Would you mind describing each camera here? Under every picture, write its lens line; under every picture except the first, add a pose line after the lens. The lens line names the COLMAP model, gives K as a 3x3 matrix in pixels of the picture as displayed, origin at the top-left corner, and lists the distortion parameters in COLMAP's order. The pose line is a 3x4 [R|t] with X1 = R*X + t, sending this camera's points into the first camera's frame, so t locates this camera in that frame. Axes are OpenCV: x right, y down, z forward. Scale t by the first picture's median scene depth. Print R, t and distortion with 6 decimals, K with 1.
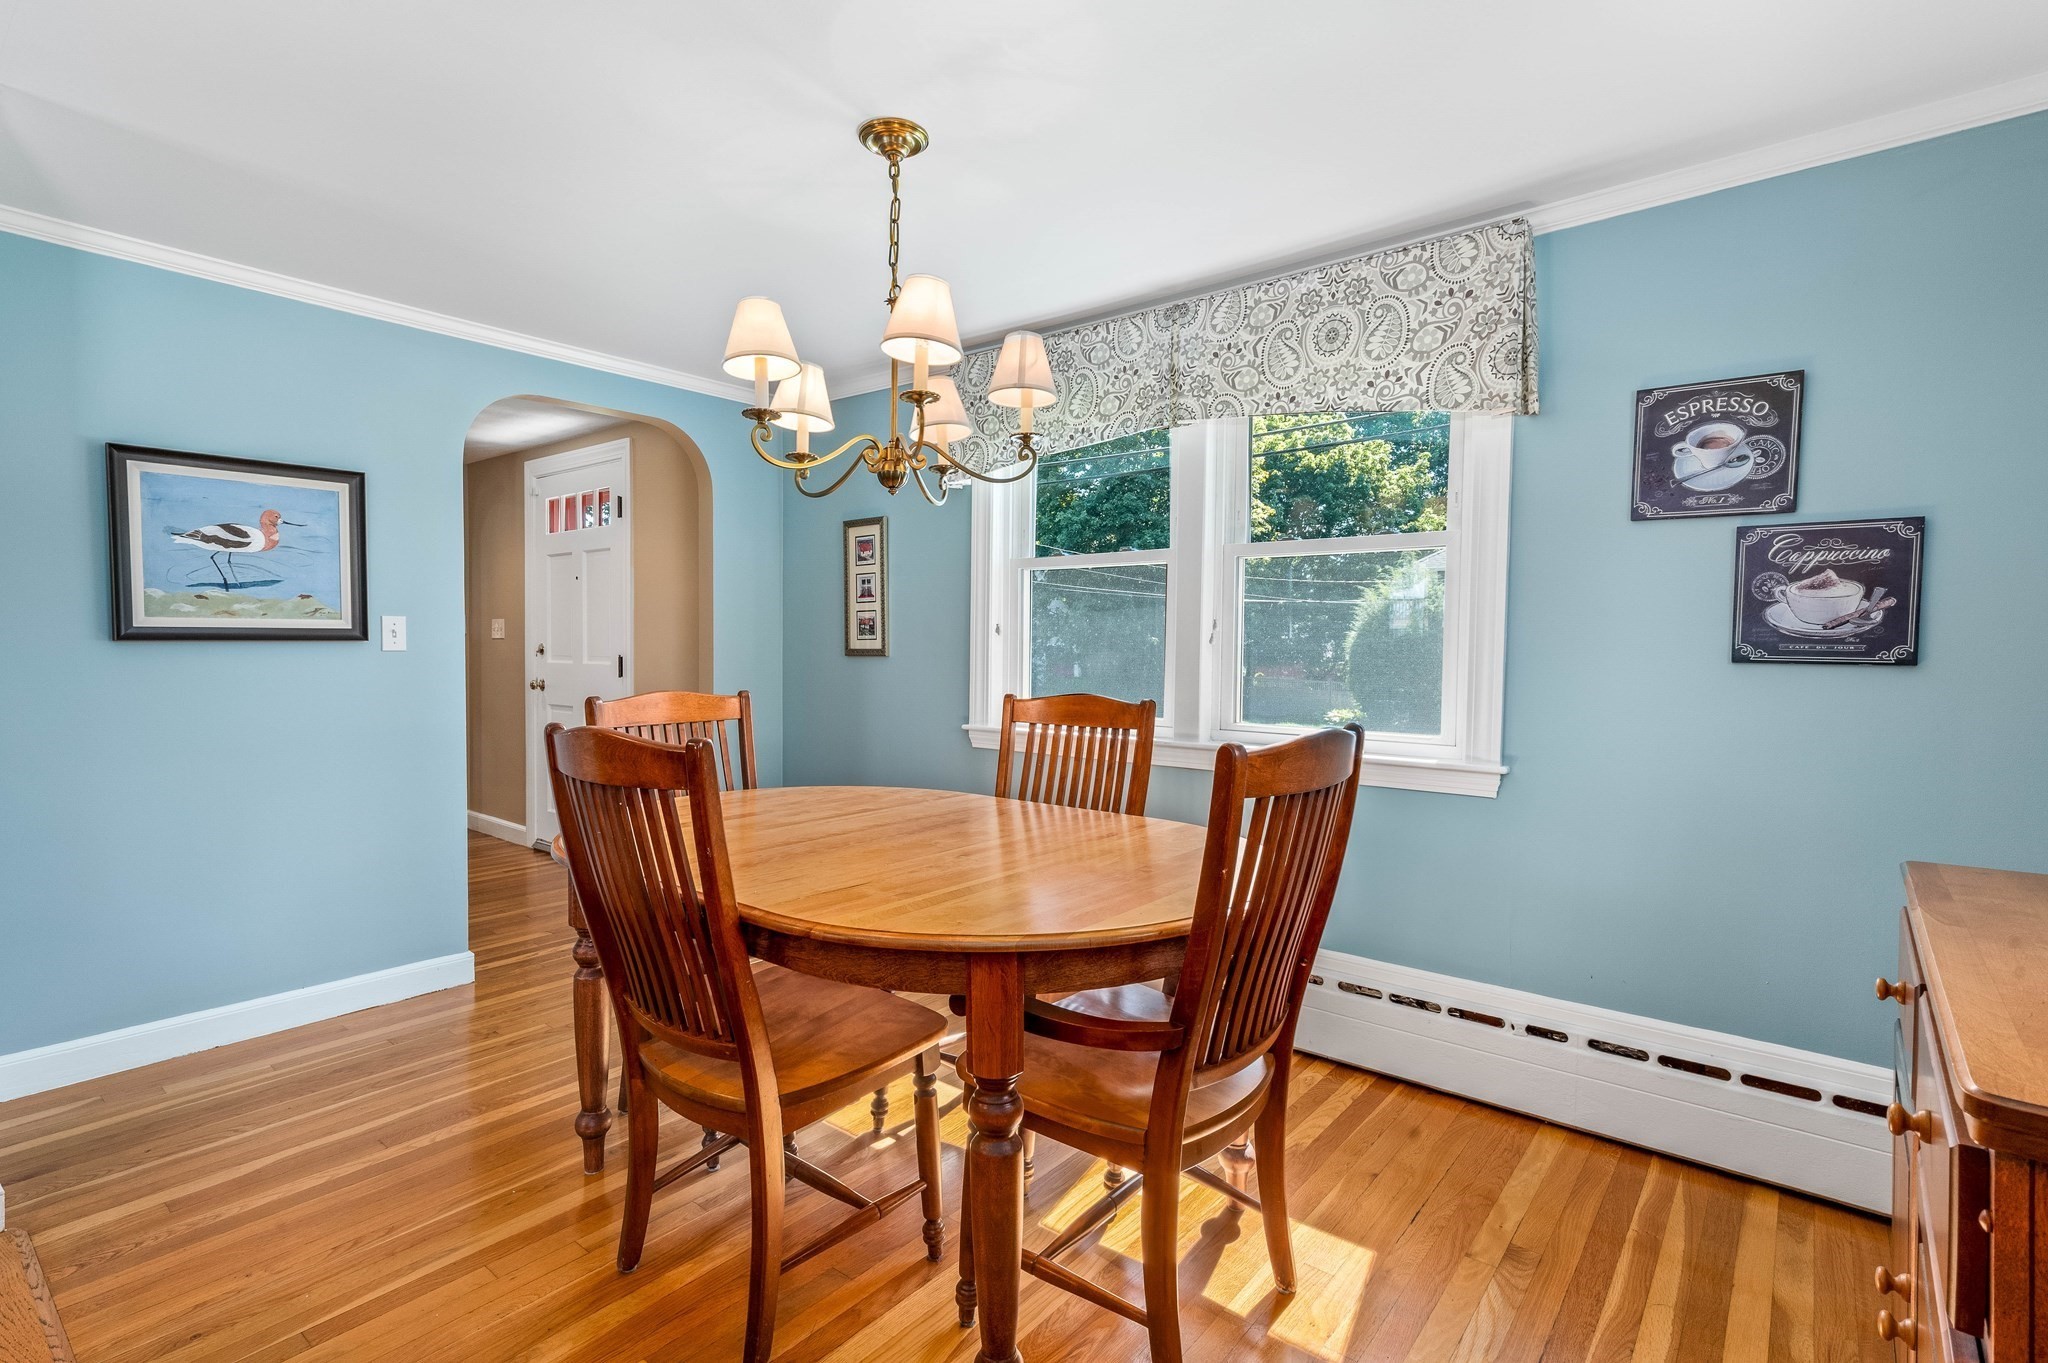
lens RADIAL K [[959.2, 0, 1024.0], [0, 959.2, 681.5], [0, 0, 1]] dist [0.002736, 0.000544]
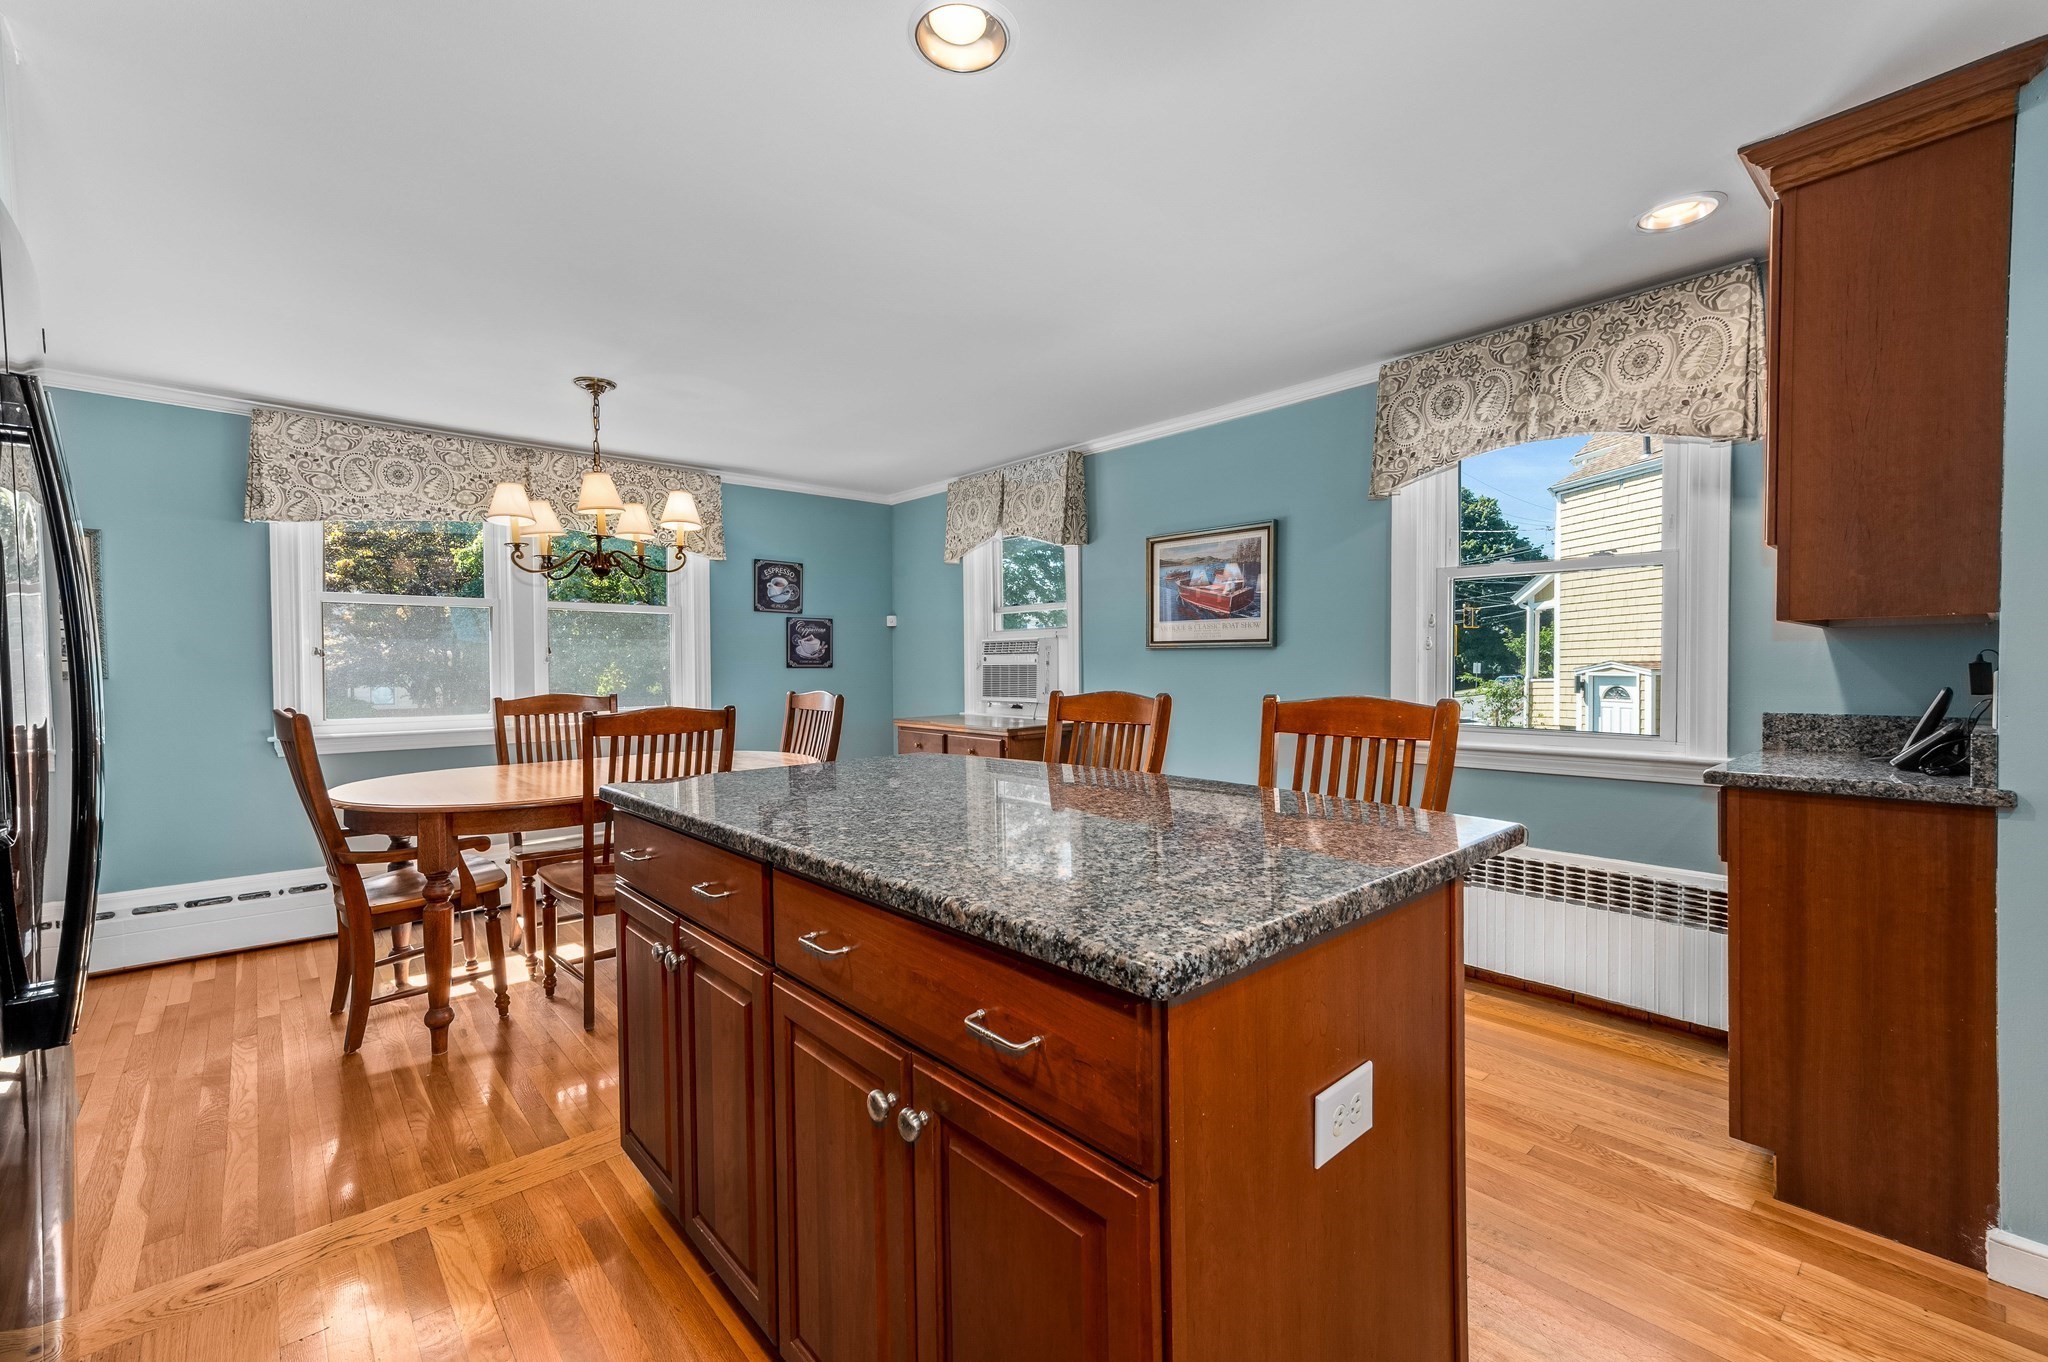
lens RADIAL K [[855.4, 0, 1024.0], [0, 855.4, 681.0], [0, 0, 1]] dist [0.001306, 0.000094]
pose [[0.161239, -0.029433, 0.986476, -1.537820], [0.041367, 0.998878, 0.023041, -0.009940], [-0.986048, 0.037092, 0.162276, -0.037002]]
